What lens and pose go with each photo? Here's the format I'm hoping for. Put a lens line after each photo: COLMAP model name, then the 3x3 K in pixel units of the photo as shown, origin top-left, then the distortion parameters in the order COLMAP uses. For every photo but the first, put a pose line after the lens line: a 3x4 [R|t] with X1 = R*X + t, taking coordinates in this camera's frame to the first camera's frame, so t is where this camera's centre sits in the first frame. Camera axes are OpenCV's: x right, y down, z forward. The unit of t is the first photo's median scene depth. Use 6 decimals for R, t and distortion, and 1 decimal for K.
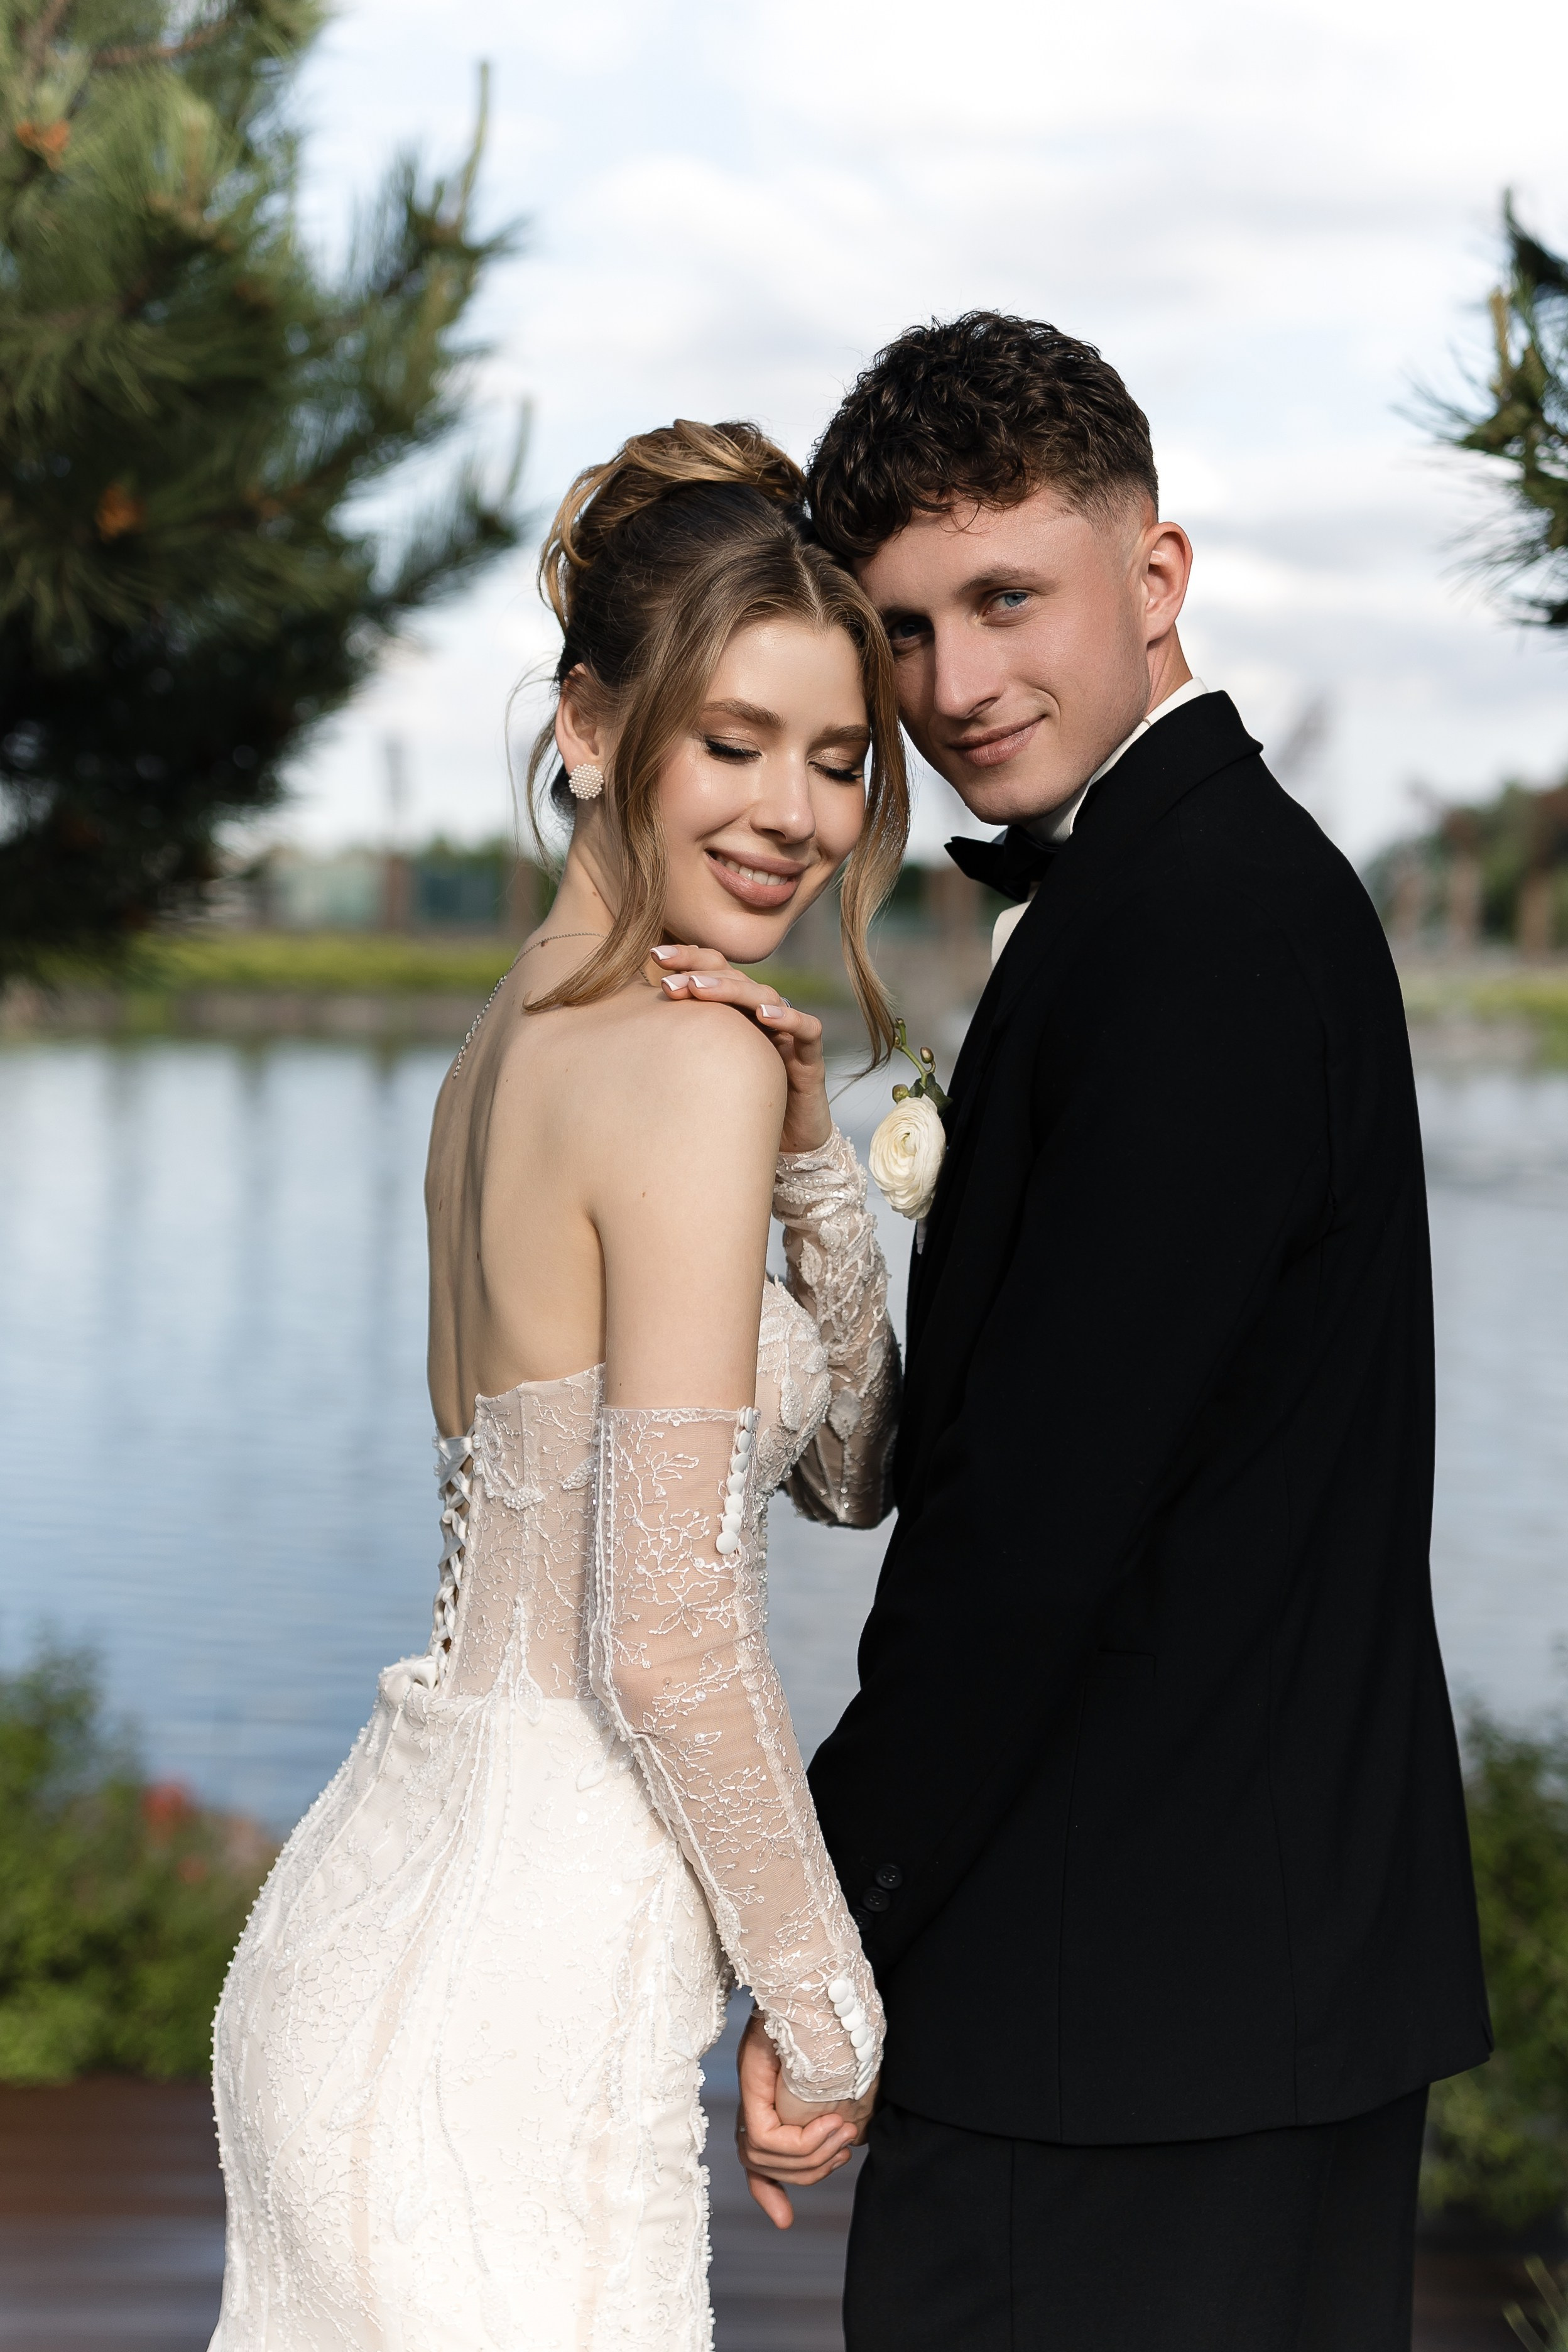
lens RADIAL K [[3739.4, 0, 754.9], [0, 3739.4, 1188.4], [0, 0, 1]] dist [0.044163, -0.018690]
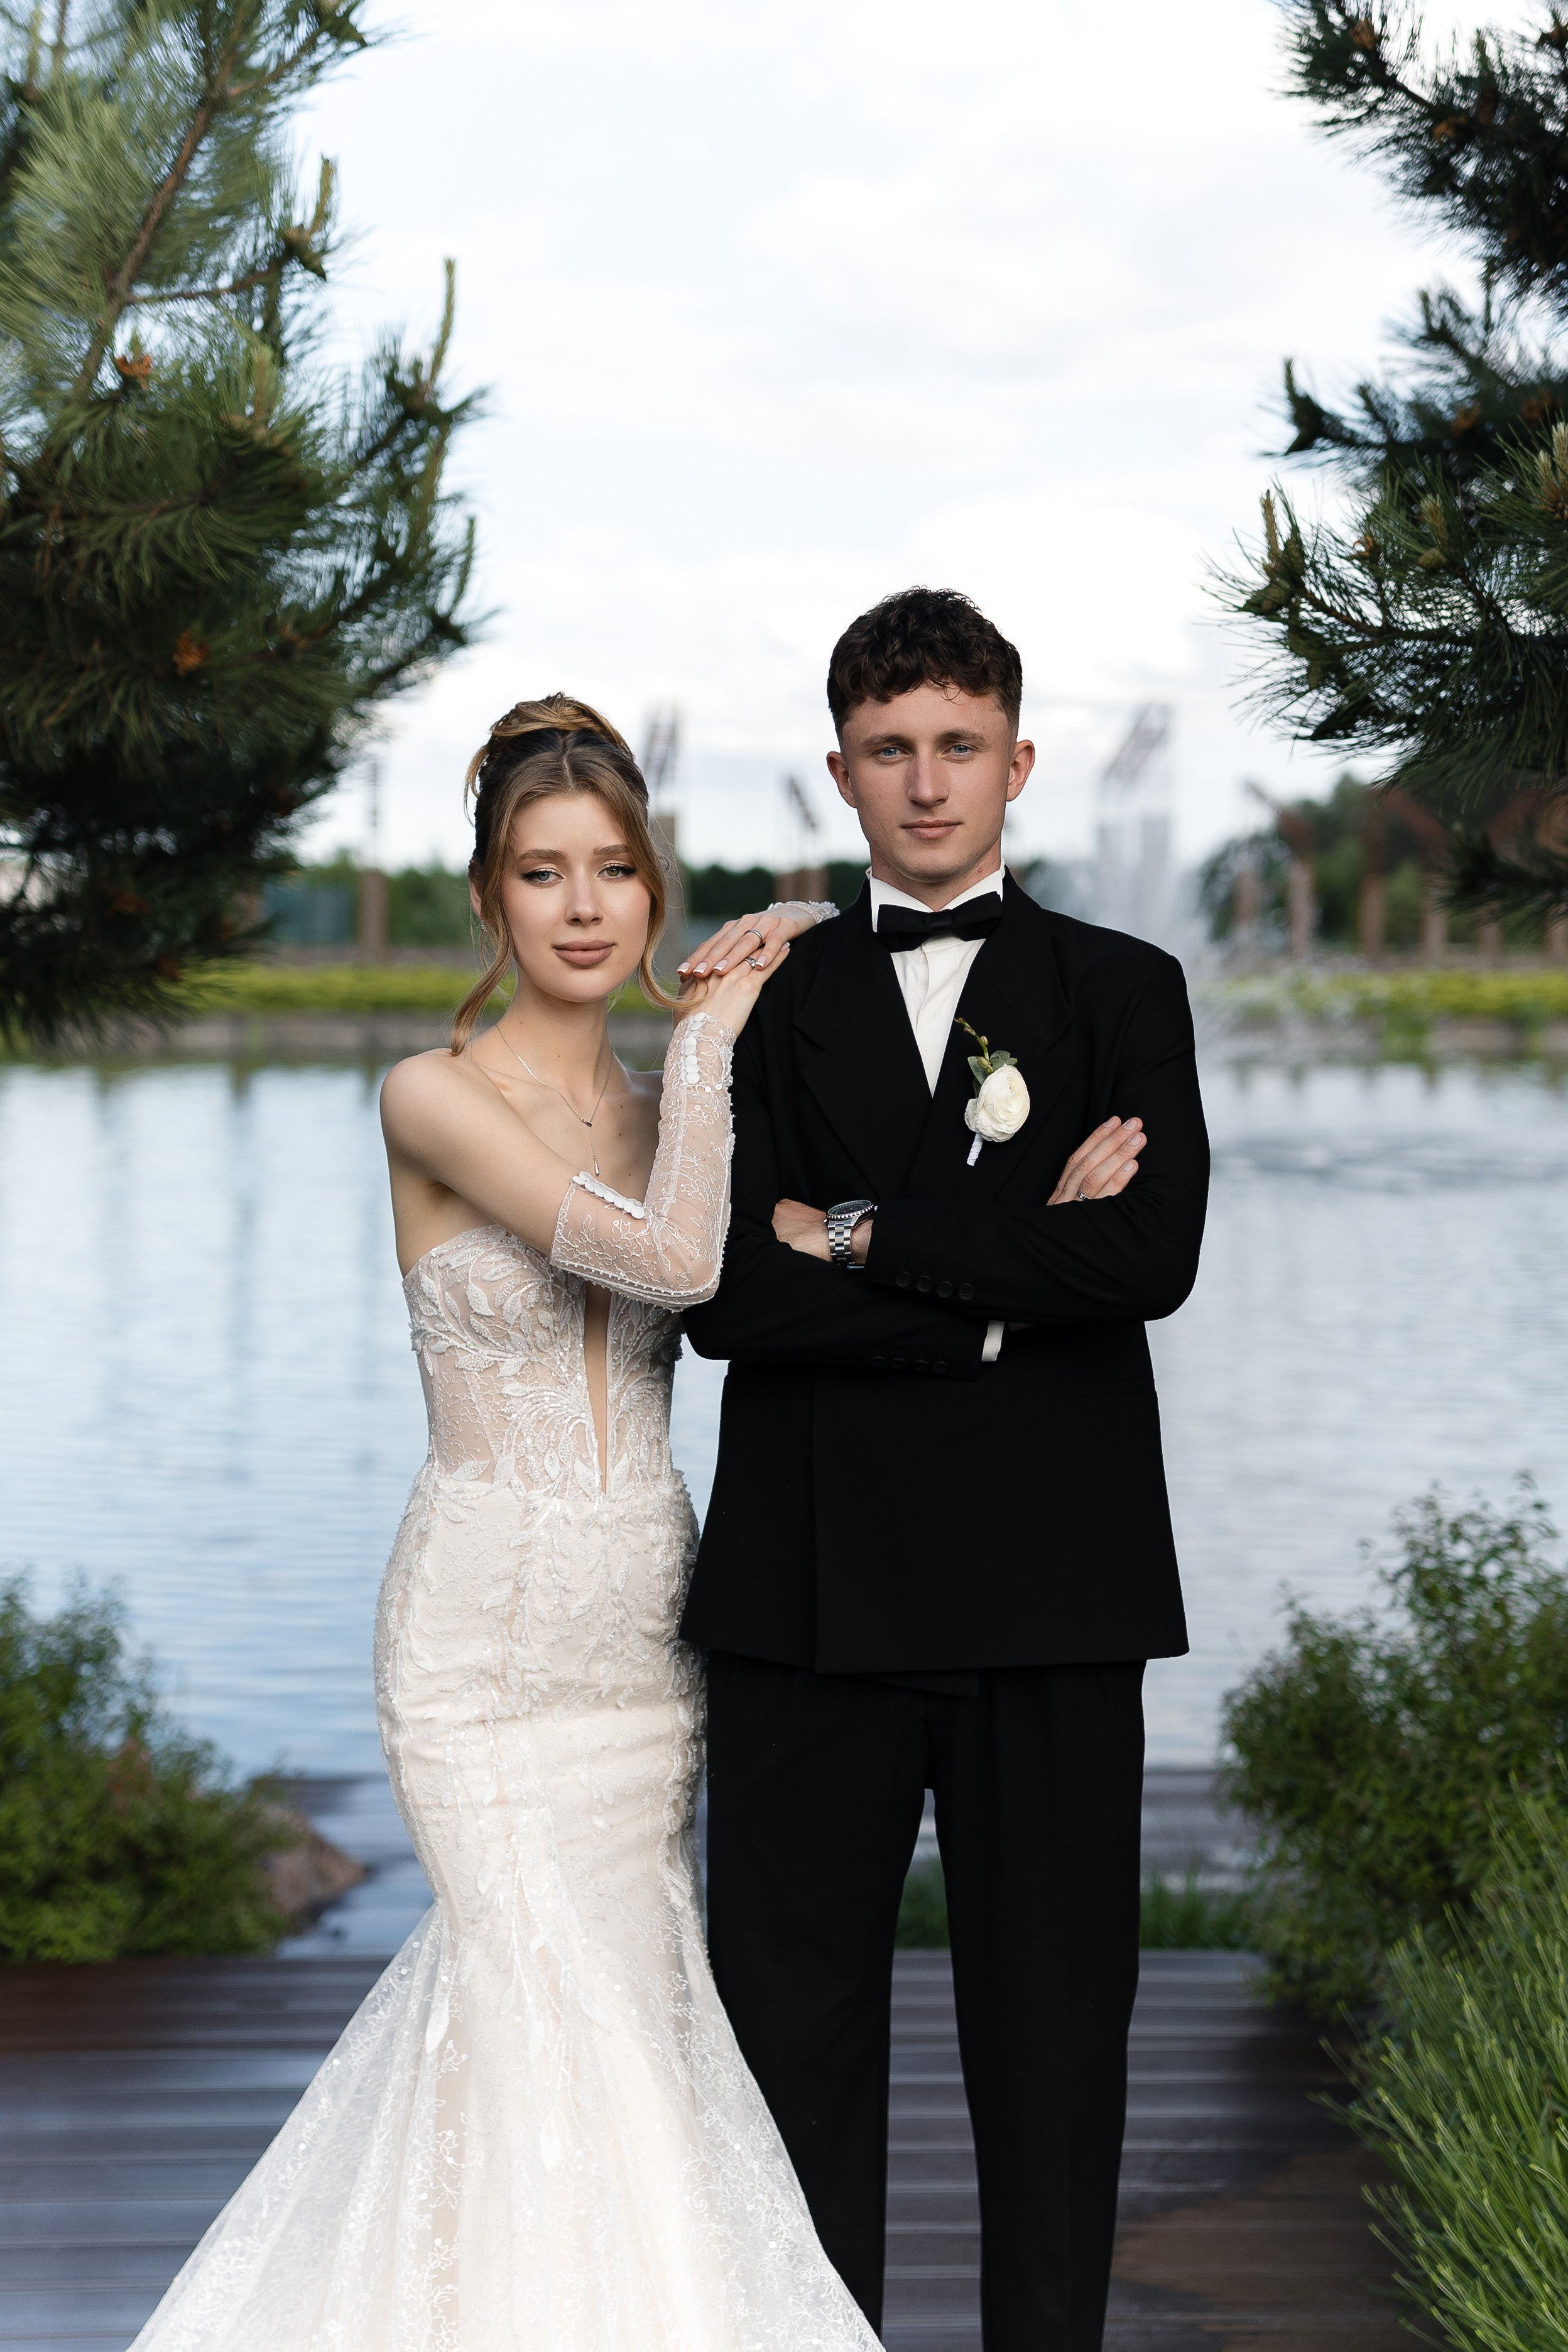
lens RADIAL K [[3742.1, 0, 784.0], [0, 3742.1, 1176.0], [0, 0, 1]] dist [0.049180, -0.027870]
pose [[0.998698, -0.022466, 0.045795, -0.028309], [0.022687, 0.999733, -0.004325, 0.003851], [-0.045686, 0.005358, 0.998941, -0.226307]]
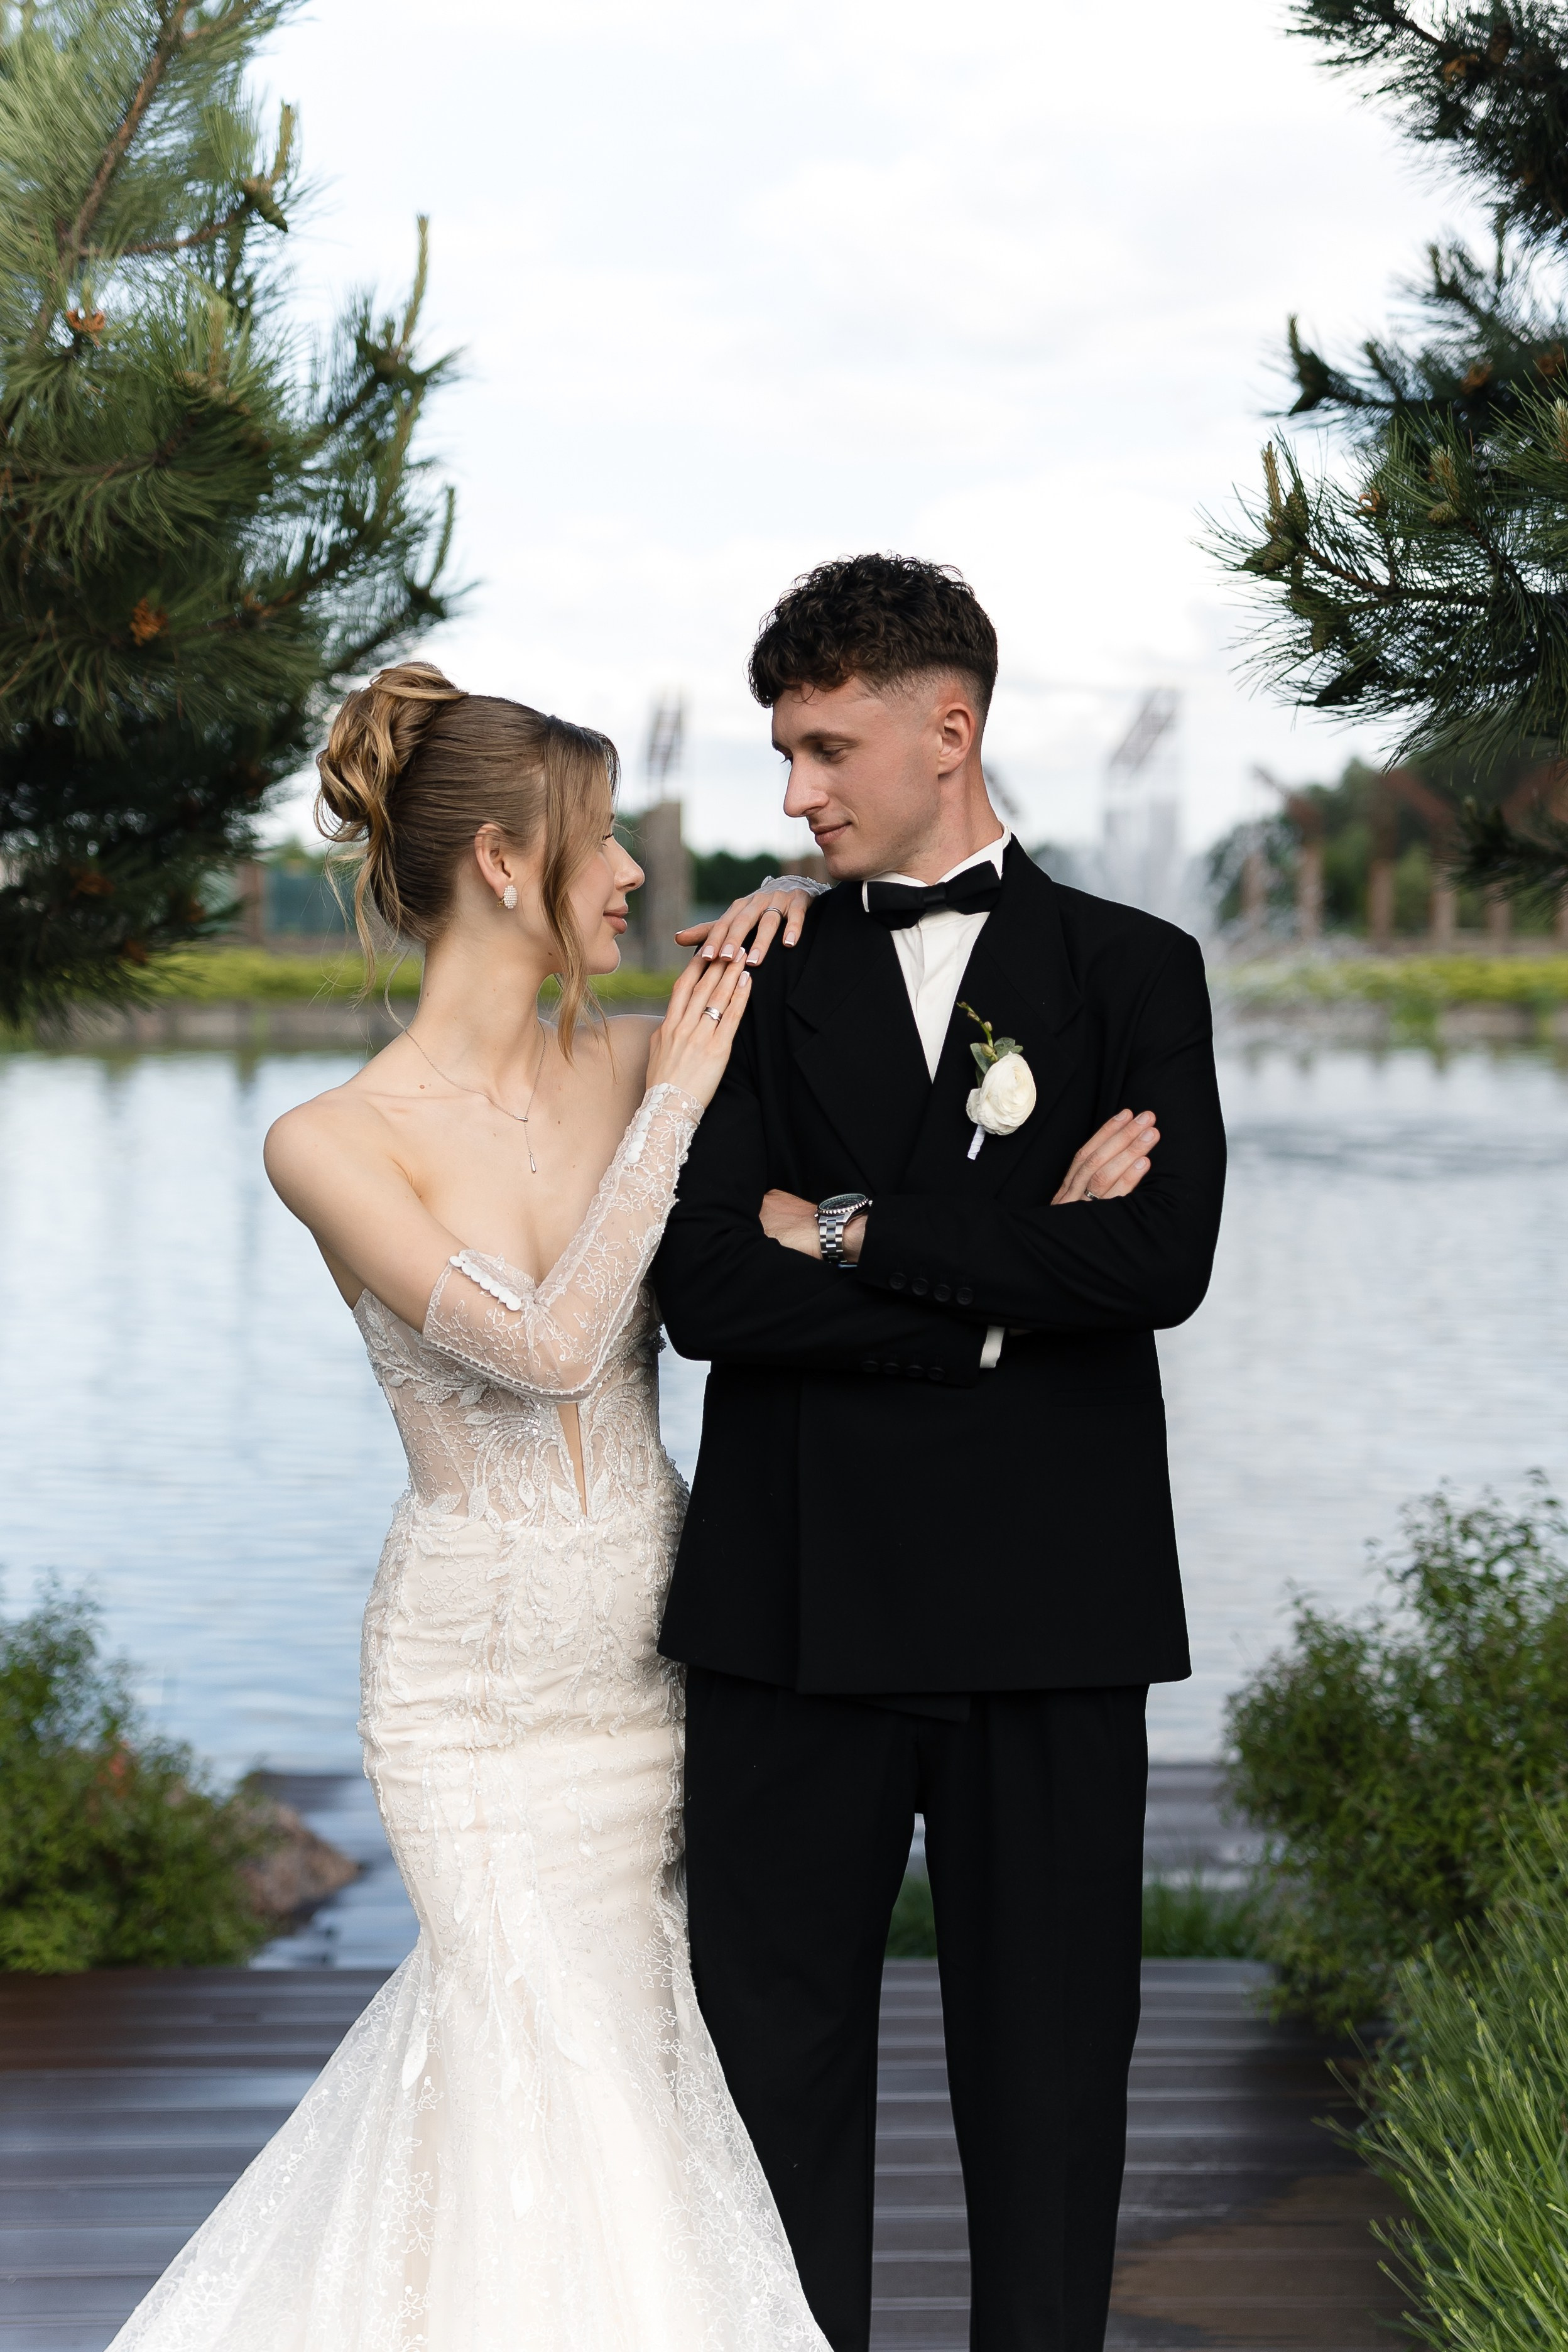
lens RADIAL K [[3739.4, 0, 754.9], [0, 3739.4, 1188.4], [0, 0, 1]] dist [0.044163, -0.018690]
pose [[0.999057, -0.024735, 0.035675, -0.019135], [0.024672, 0.999693, 0.002217, 0.003418], [-0.035718, -0.001335, 0.999361, -0.182836]]
